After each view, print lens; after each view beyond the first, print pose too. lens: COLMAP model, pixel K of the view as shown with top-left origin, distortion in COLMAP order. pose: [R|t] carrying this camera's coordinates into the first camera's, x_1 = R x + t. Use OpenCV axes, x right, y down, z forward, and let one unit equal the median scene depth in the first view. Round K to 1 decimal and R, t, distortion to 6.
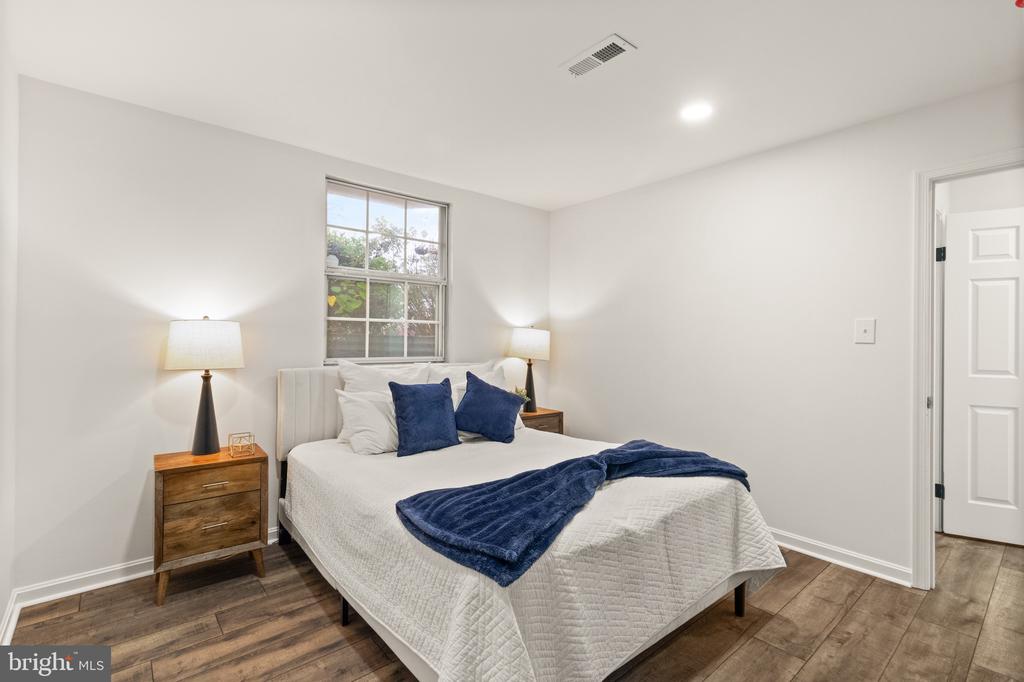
lens RADIAL K [[477.8, 0, 514.0], [0, 477.8, 337.9], [0, 0, 1]] dist [0.000199, 0.000144]
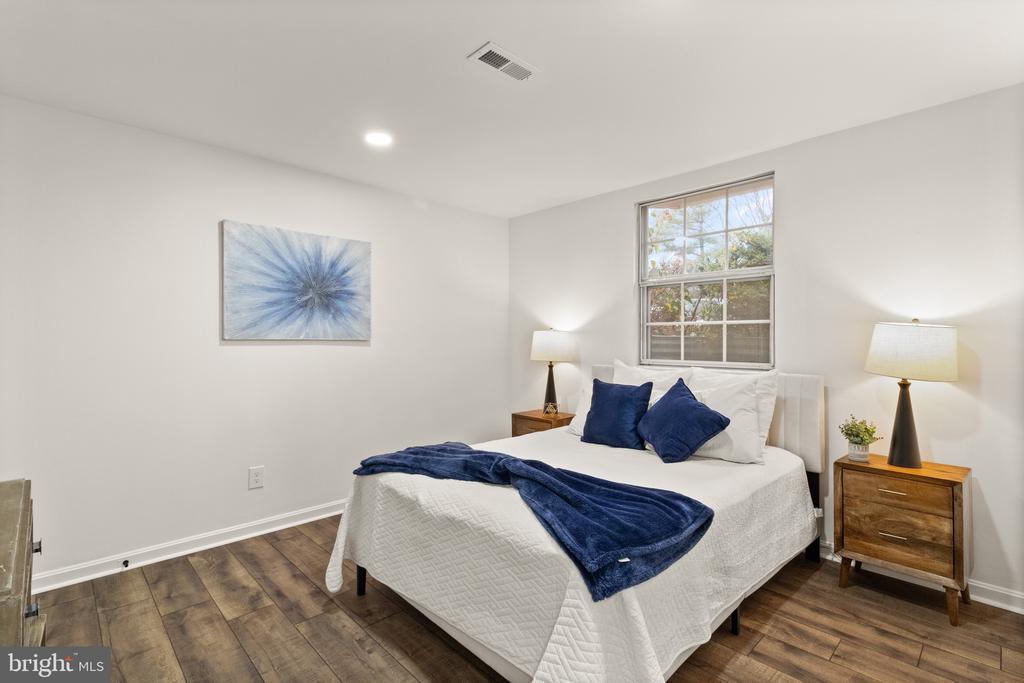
lens RADIAL K [[477.8, 0, 514.0], [0, 477.8, 338.4], [0, 0, 1]] dist [0.000199, 0.000144]
pose [[0.062173, -0.011631, -0.997998, 0.629069], [0.001679, 0.999932, -0.011549, 0.005224], [0.998064, -0.000958, 0.062188, 0.519632]]
